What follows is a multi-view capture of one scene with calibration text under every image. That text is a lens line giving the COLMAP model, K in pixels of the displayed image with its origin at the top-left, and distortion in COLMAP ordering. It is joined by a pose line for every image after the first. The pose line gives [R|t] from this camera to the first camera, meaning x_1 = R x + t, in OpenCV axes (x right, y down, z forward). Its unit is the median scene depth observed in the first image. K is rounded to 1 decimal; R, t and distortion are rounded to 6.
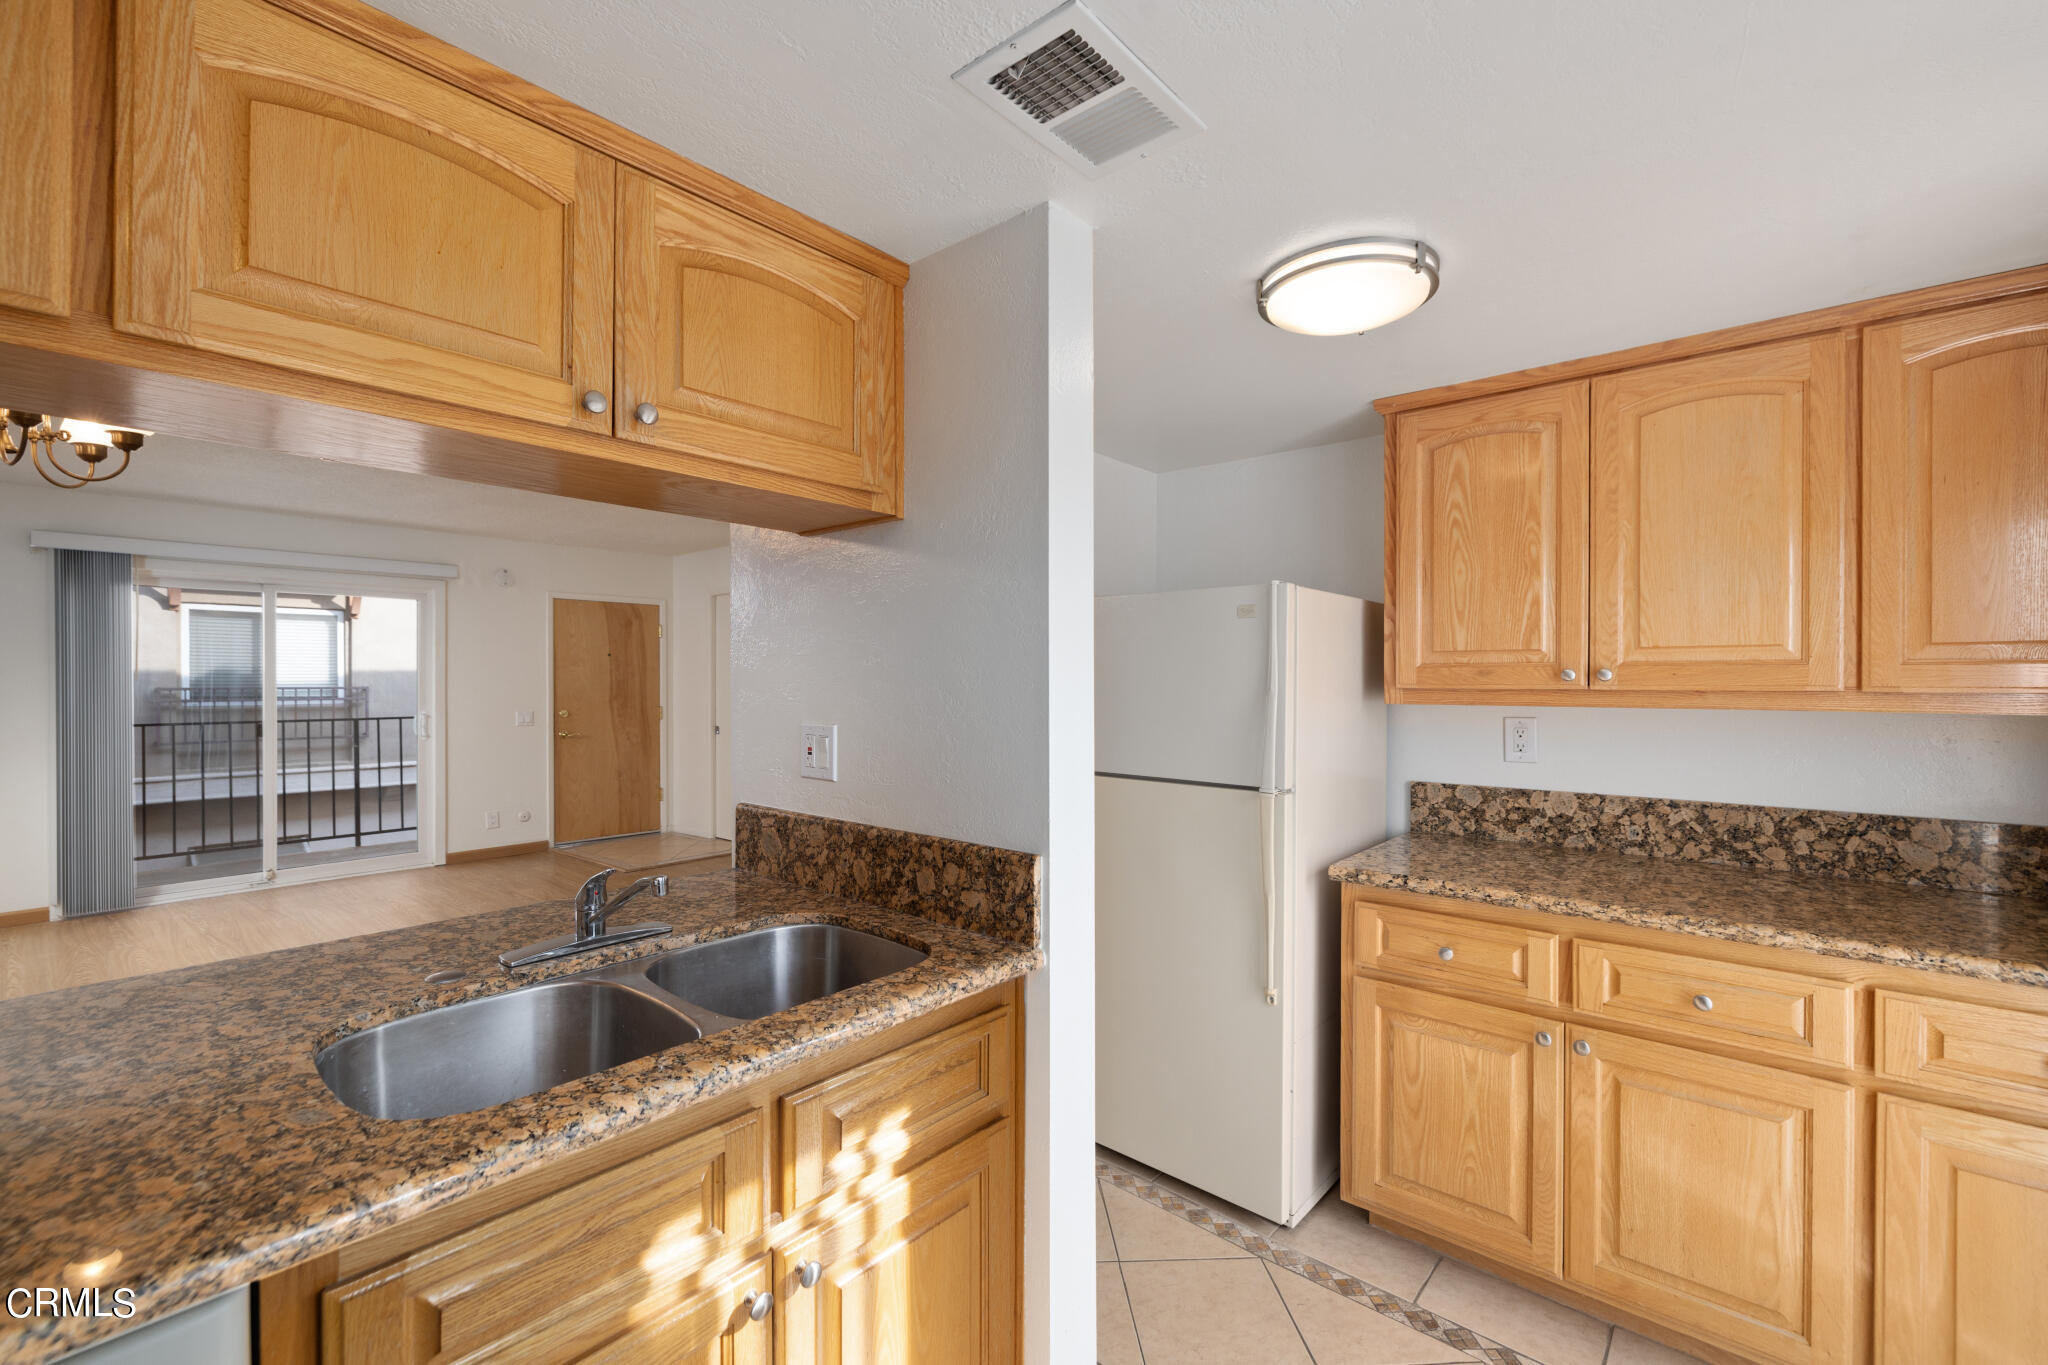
lens RADIAL K [[862.7, 0, 1027.6], [0, 862.7, 681.1], [0, 0, 1]] dist [0.001581, 0.000953]
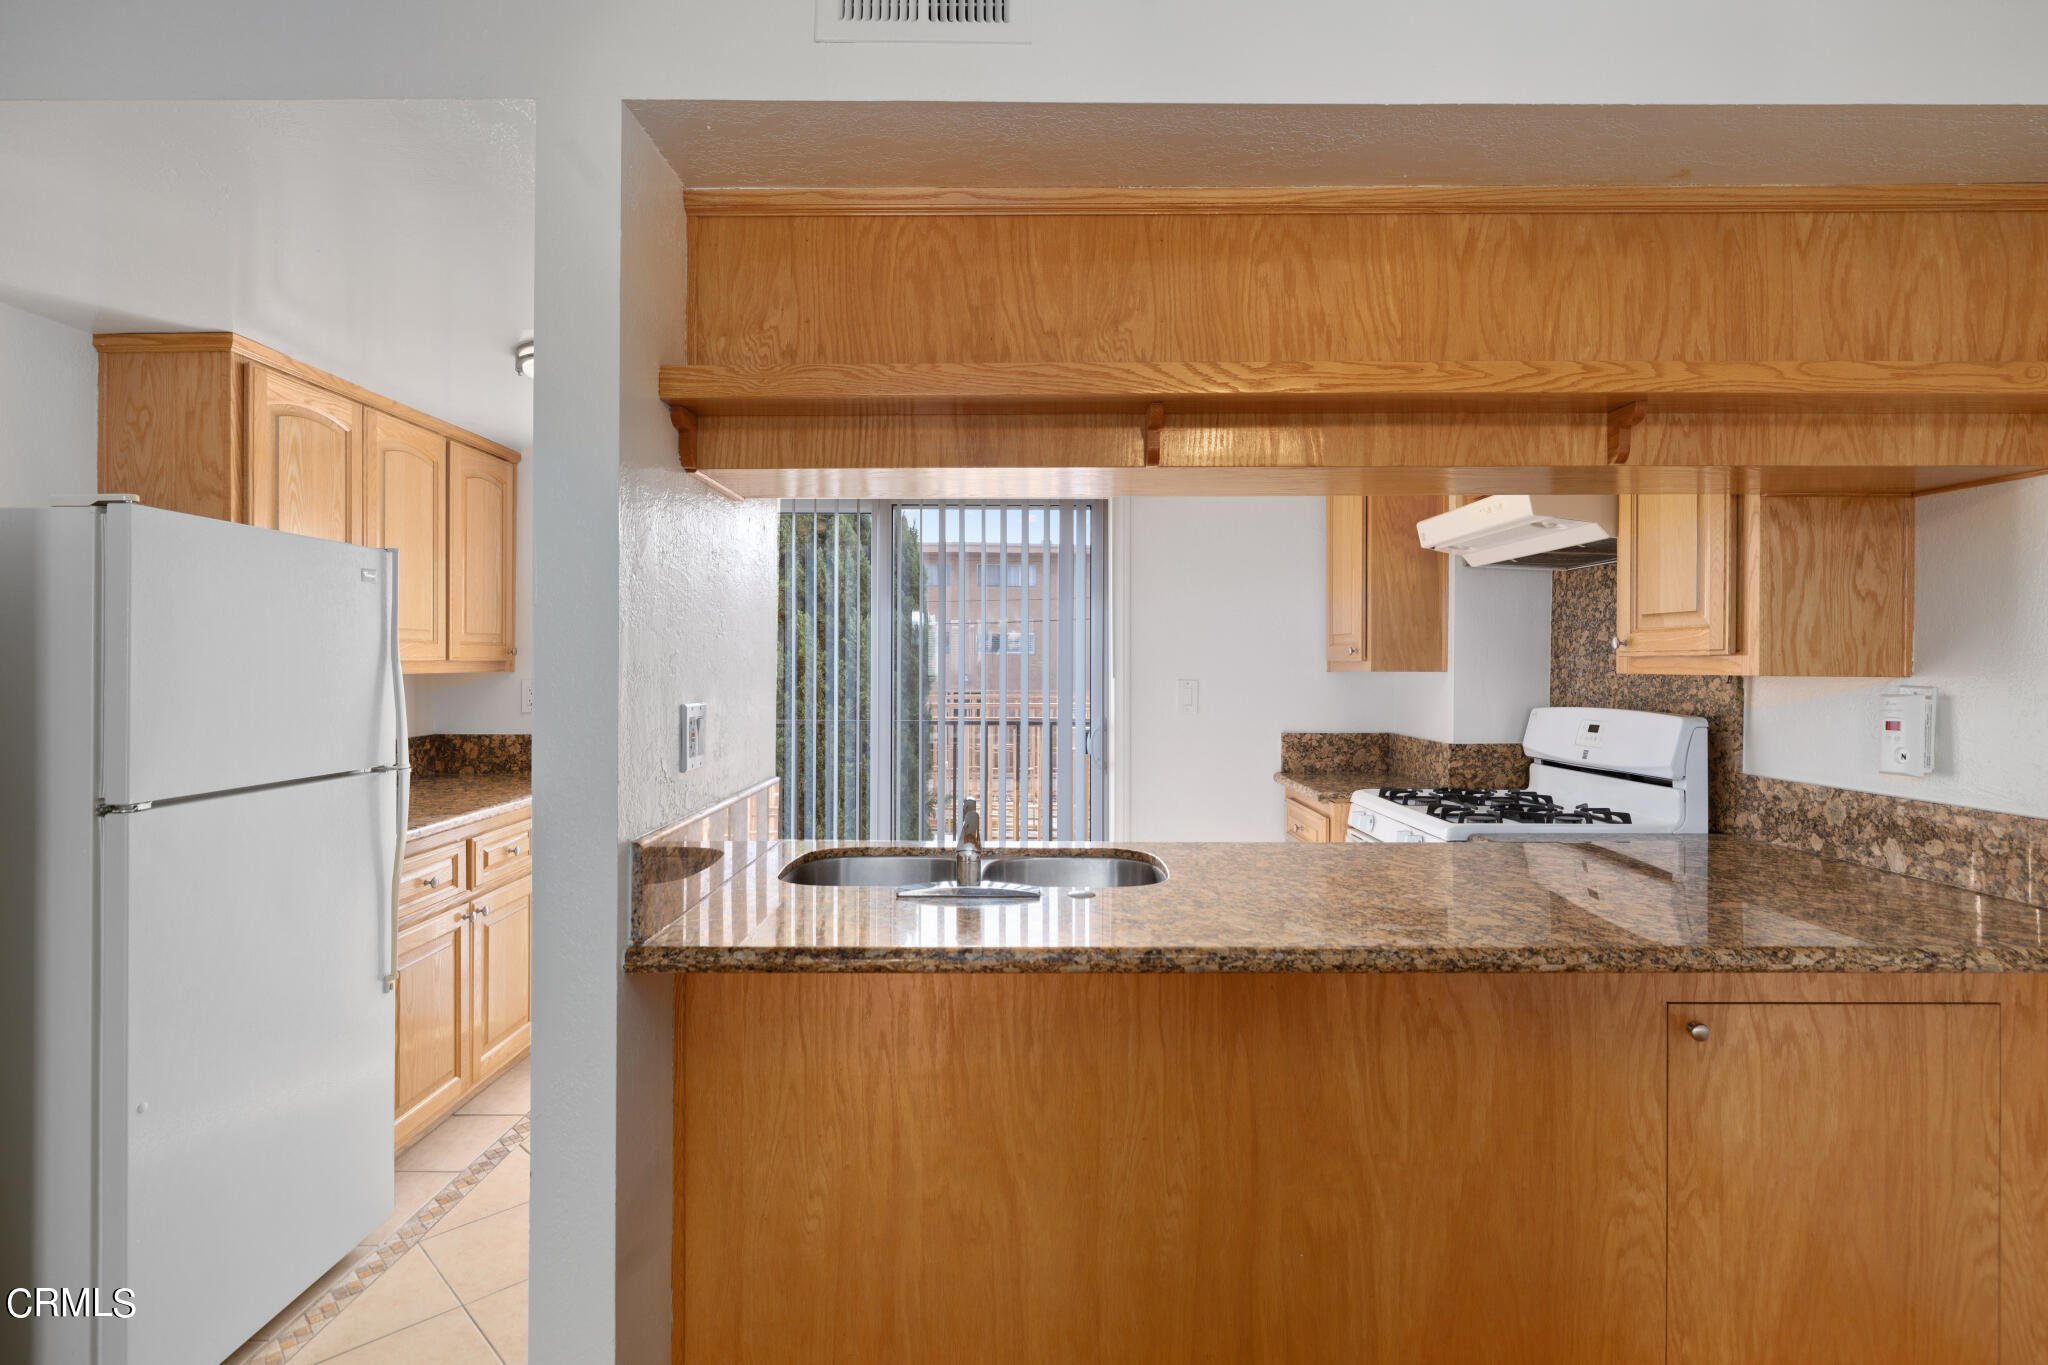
lens RADIAL K [[1025.0, 0, 1028.9], [0, 1025.0, 663.4], [0, 0, 1]] dist [-0.005840, -0.000763]
pose [[-0.654998, -0.005702, 0.755609, -1.024433], [-0.001387, 0.999979, 0.006344, 0.003727], [-0.755630, 0.003107, -0.654992, 1.198071]]
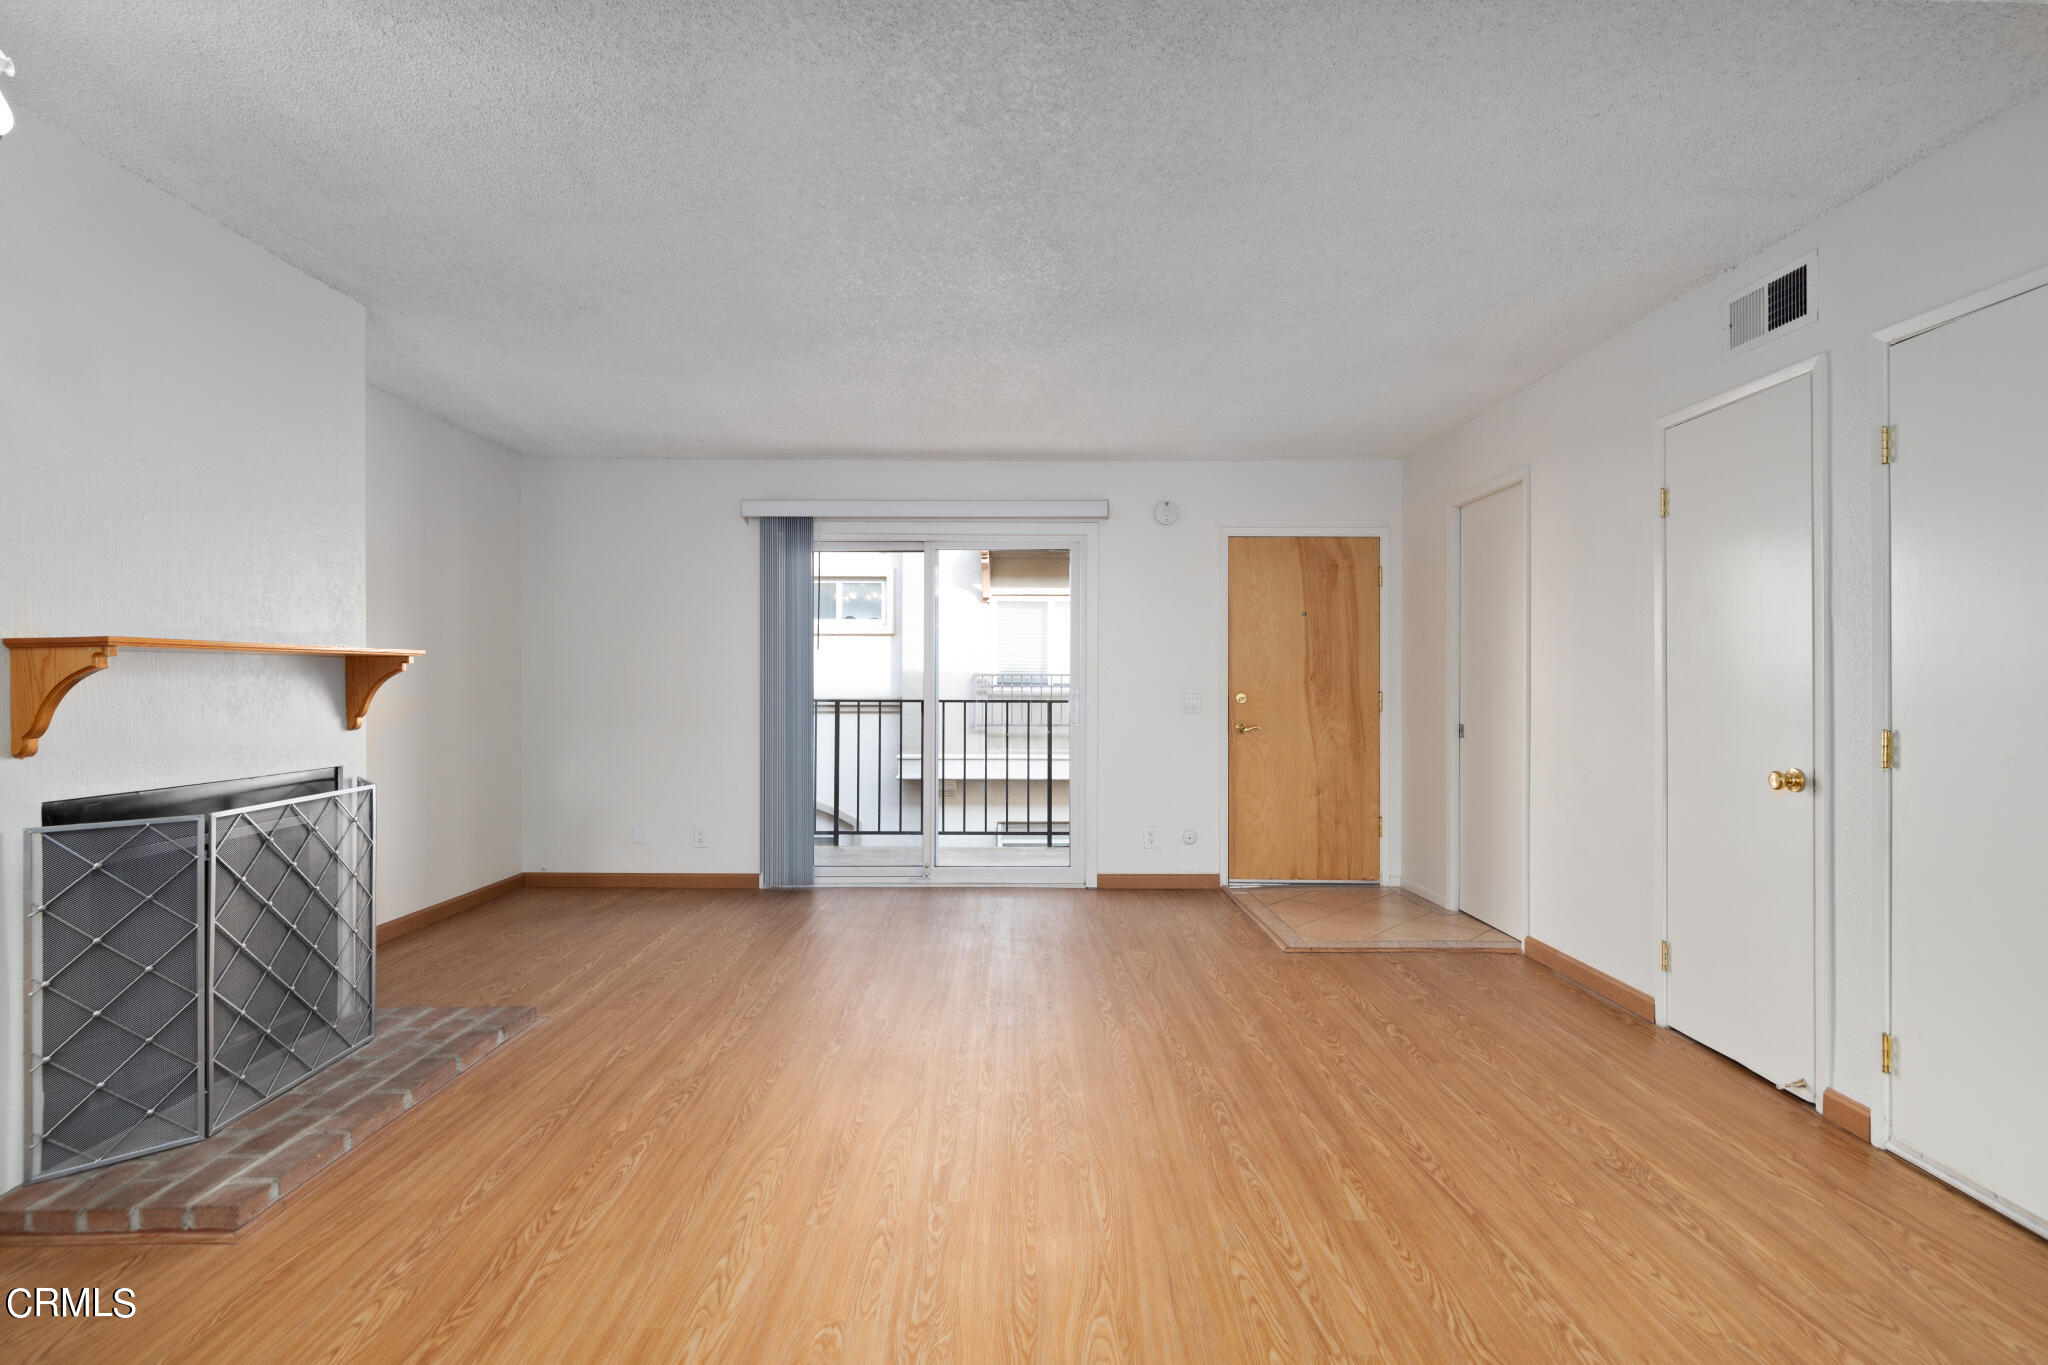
lens RADIAL K [[959.9, 0, 1030.8], [0, 959.9, 680.1], [0, 0, 1]] dist [-0.005784, 0.002187]
pose [[0.661667, 0.001337, -0.749797, -0.202144], [-0.003293, 0.999994, -0.001123, 0.081118], [0.749791, 0.003212, 0.661667, 1.149906]]
